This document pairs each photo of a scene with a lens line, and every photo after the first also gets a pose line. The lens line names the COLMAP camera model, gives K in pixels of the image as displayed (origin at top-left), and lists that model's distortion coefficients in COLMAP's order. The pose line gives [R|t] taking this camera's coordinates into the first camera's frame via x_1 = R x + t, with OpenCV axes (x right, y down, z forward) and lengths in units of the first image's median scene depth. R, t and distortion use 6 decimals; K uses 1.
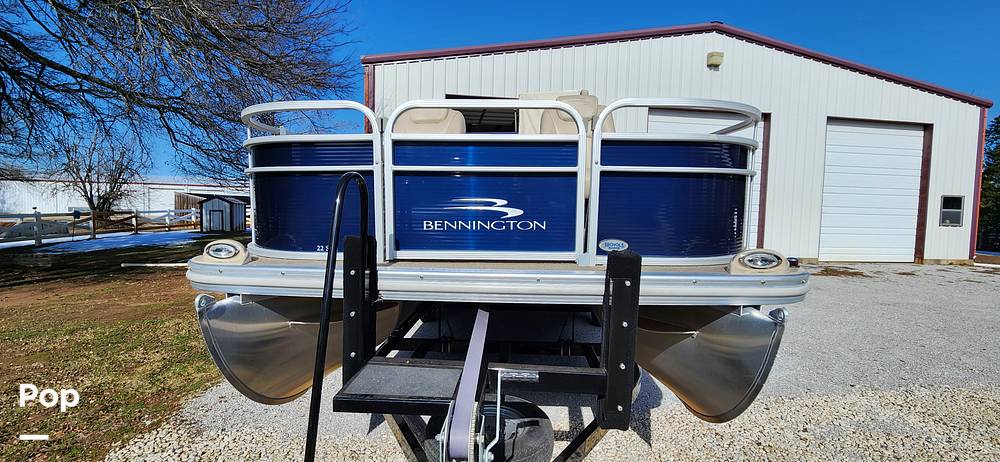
lens RADIAL K [[394.5, 0, 500.0], [0, 394.5, 231.0], [0, 0, 1]] dist [-0.000045, -0.000080]
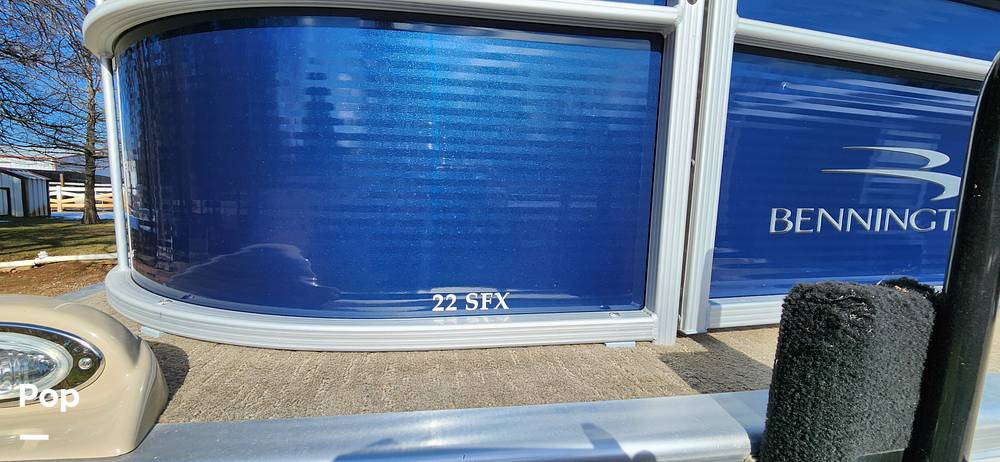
lens RADIAL K [[394.5, 0, 500.0], [0, 394.5, 231.0], [0, 0, 1]] dist [-0.000045, -0.000080]
pose [[0.961332, -0.012789, 0.275094, -0.510118], [0.001672, 0.999174, 0.040609, -0.019614], [-0.275386, -0.038579, 0.960559, 0.740608]]
